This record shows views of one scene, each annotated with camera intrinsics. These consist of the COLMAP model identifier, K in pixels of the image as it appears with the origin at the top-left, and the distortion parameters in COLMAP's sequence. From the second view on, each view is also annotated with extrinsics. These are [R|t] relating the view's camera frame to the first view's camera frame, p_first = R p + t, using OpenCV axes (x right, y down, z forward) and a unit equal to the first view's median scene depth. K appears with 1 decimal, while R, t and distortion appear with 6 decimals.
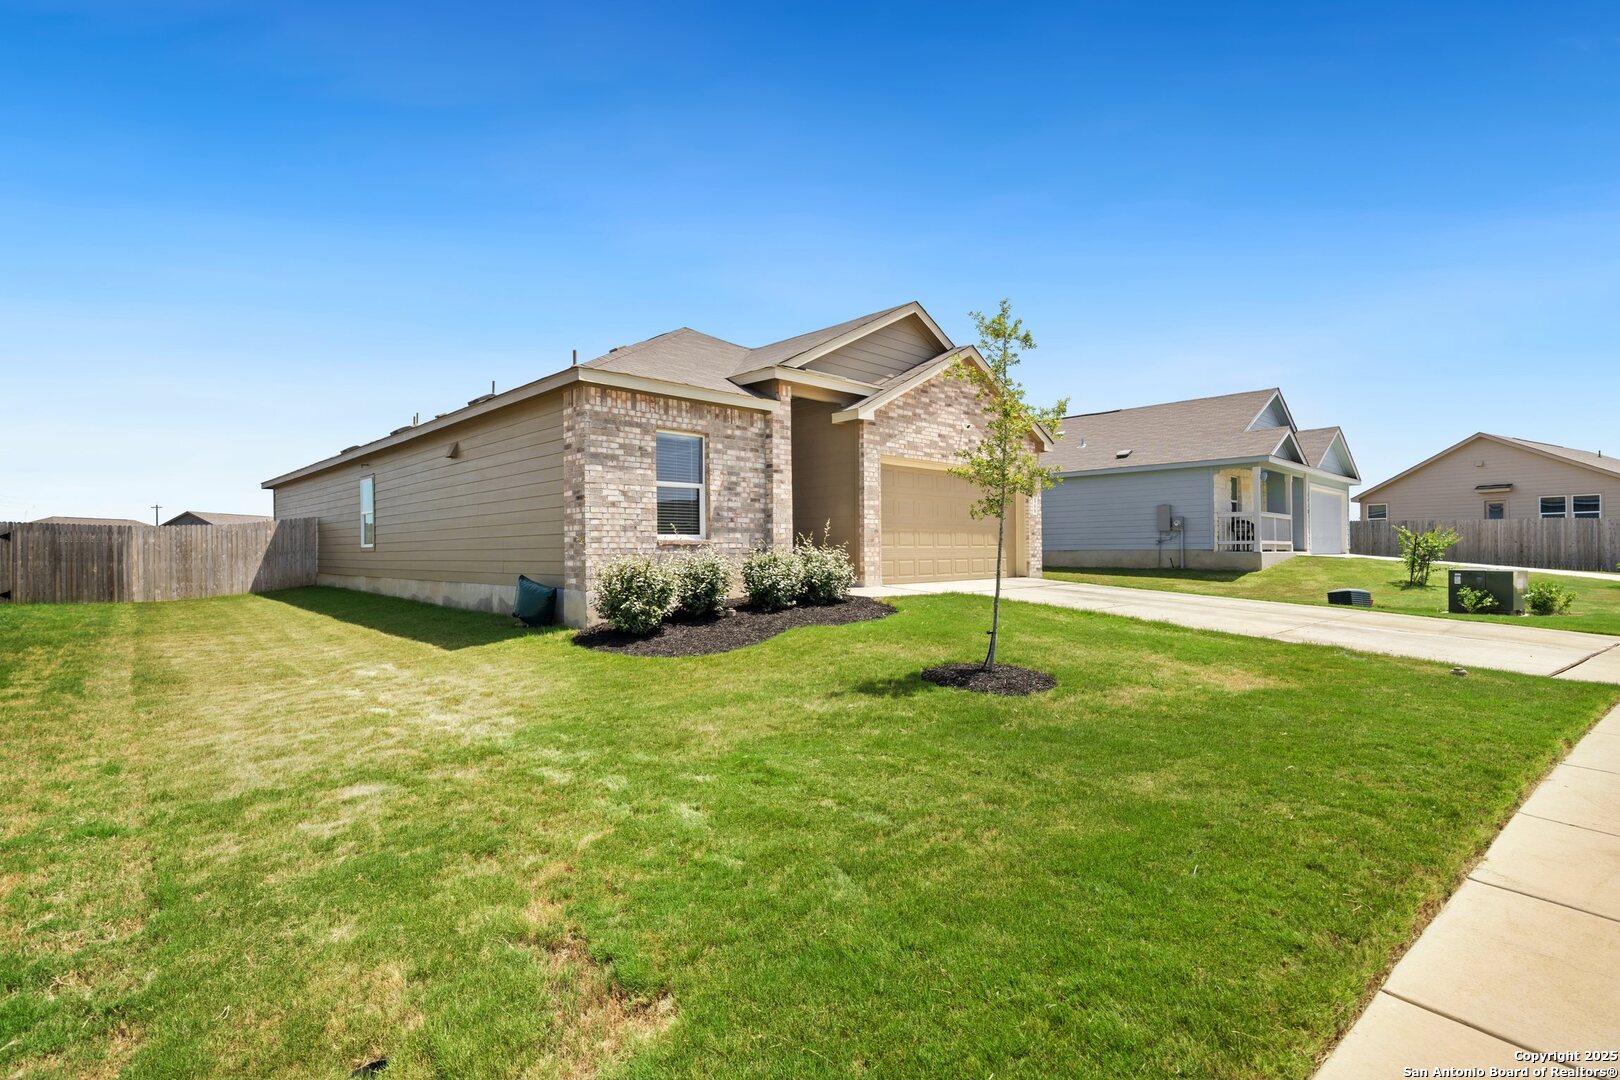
lens RADIAL K [[749.1, 0, 810.4], [0, 749.1, 539.2], [0, 0, 1]] dist [-0.015508, 0.000726]
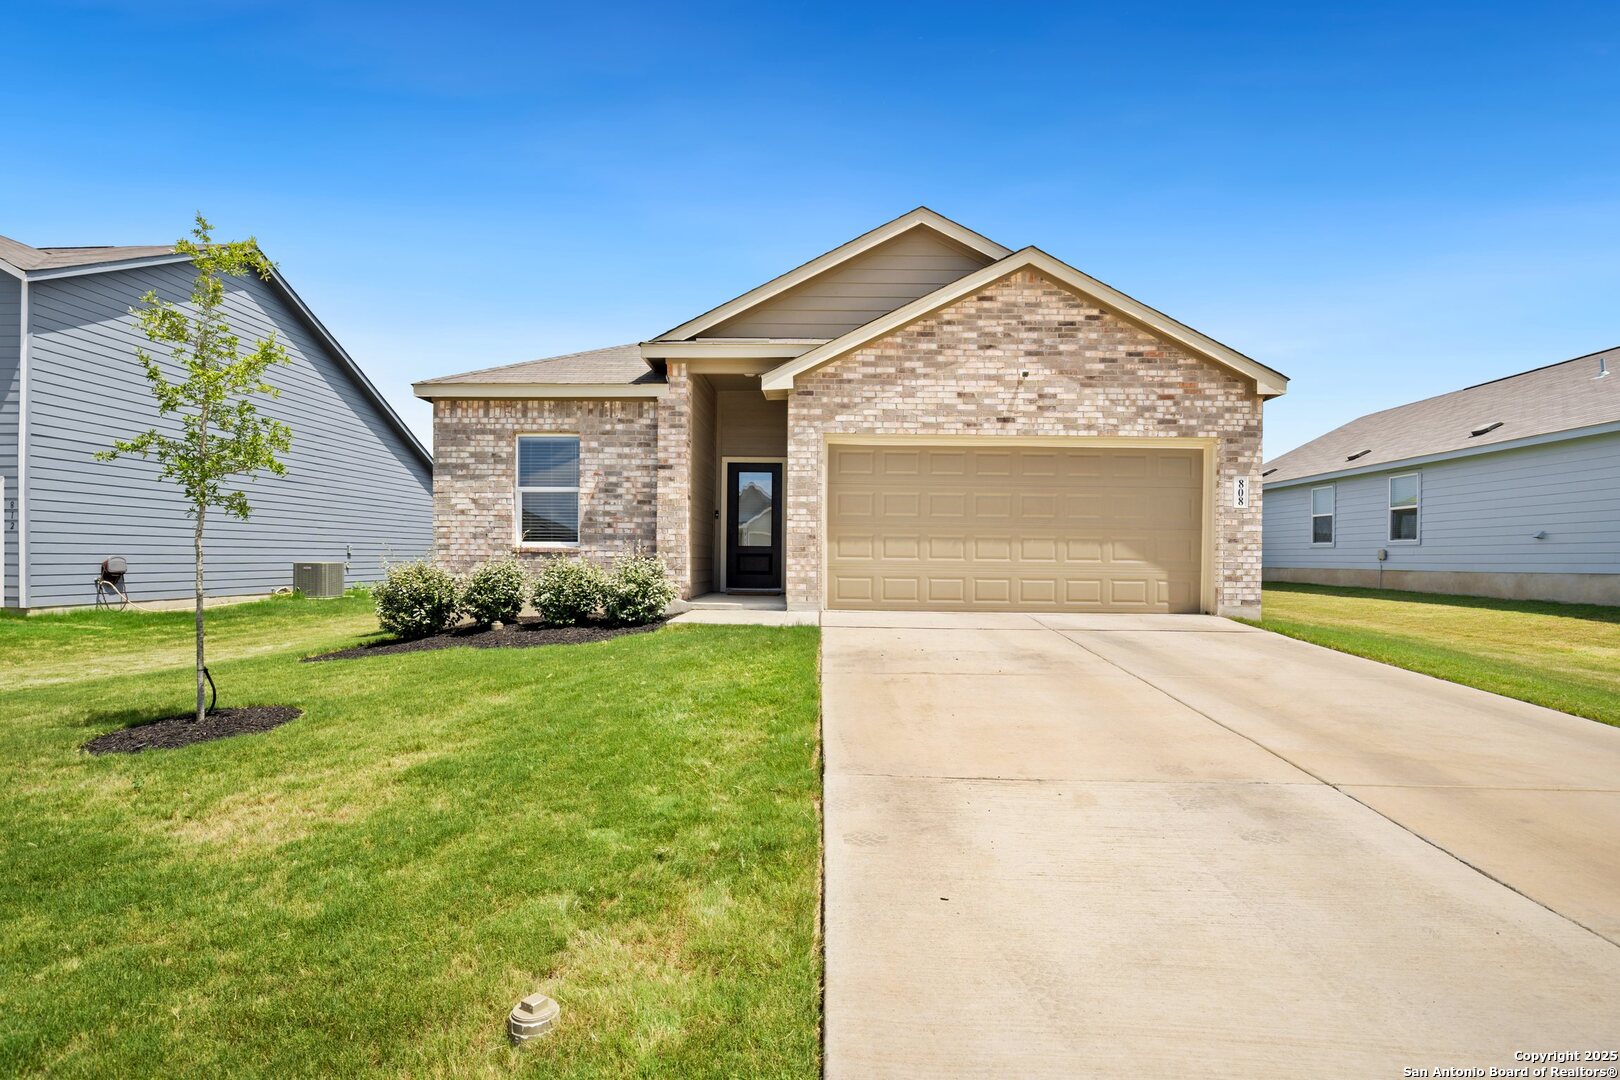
lens RADIAL K [[749.1, 0, 811.2], [0, 749.1, 550.8], [0, 0, 1]] dist [-0.015508, 0.000726]
pose [[0.707697, 0.004774, -0.706500, 0.699795], [-0.004824, 0.999987, 0.001926, 0.001480], [0.706500, 0.002045, 0.707710, 0.540998]]
